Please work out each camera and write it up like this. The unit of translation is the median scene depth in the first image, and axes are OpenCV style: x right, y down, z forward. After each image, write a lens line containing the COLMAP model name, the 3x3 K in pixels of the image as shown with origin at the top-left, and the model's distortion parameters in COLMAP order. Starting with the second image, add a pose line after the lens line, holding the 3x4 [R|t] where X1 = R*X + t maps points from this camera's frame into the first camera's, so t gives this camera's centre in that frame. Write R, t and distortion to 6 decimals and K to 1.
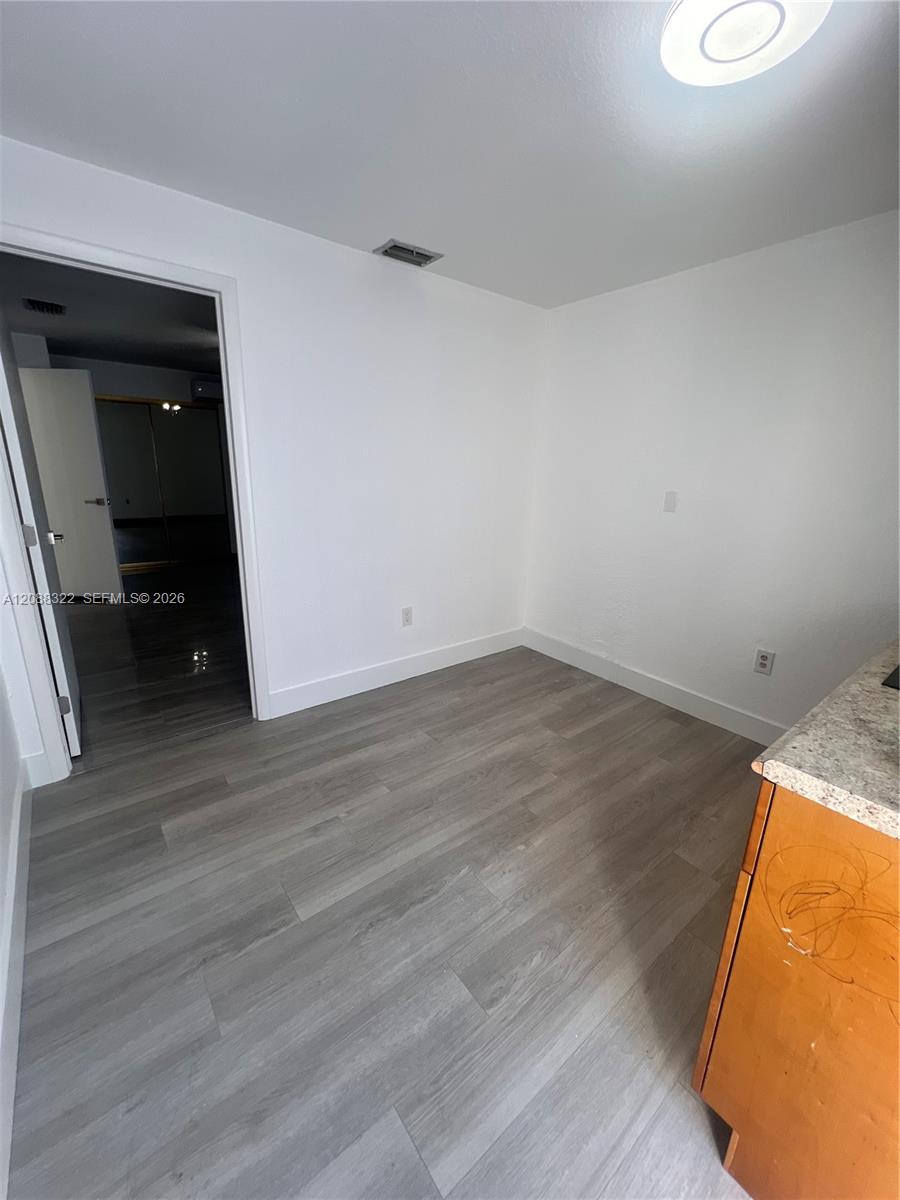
lens RADIAL K [[482.8, 0, 448.7], [0, 482.8, 596.6], [0, 0, 1]] dist [-0.000905, 0.001059]
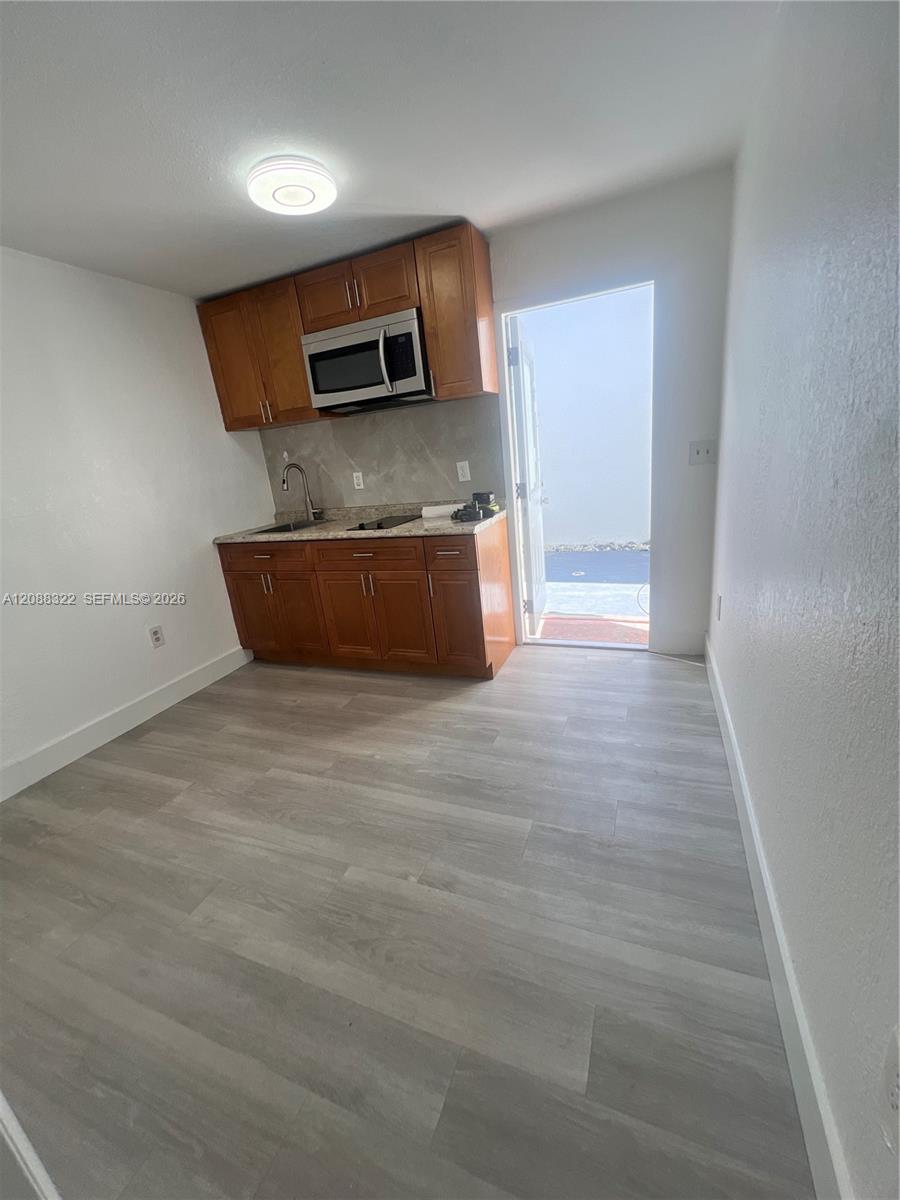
lens RADIAL K [[482.8, 0, 450.6], [0, 482.8, 594.7], [0, 0, 1]] dist [-0.000905, 0.001059]
pose [[-0.494174, -0.223825, 0.840056, -0.873311], [0.317814, 0.852895, 0.414204, -0.279023], [-0.809188, 0.471671, -0.350344, 1.076298]]
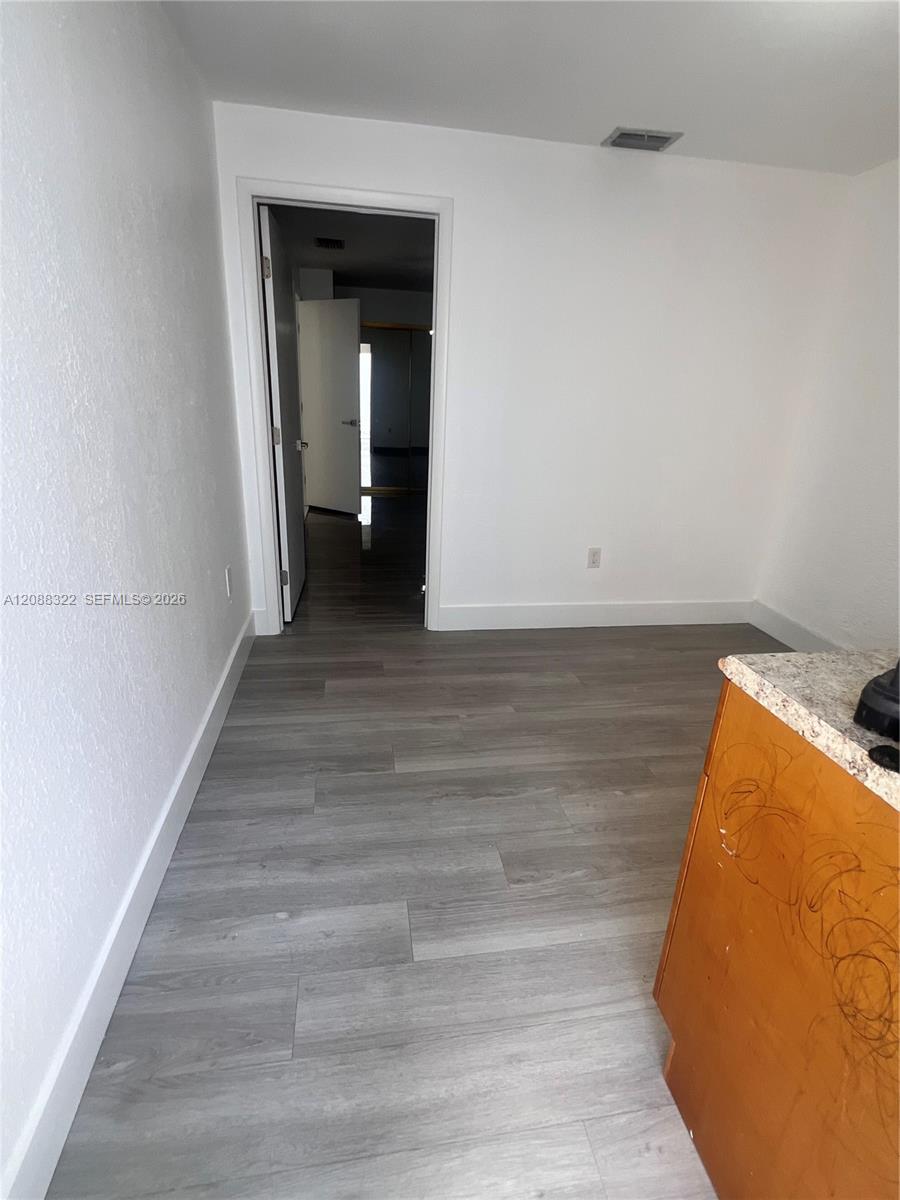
lens RADIAL K [[575.5, 0, 451.6], [0, 575.5, 592.5], [0, 0, 1]] dist [0.000543, 0.001067]
pose [[0.876275, 0.169886, -0.450867, 0.300586], [-0.145884, 0.985401, 0.087767, 0.084386], [0.459196, -0.011134, 0.888265, -0.136171]]
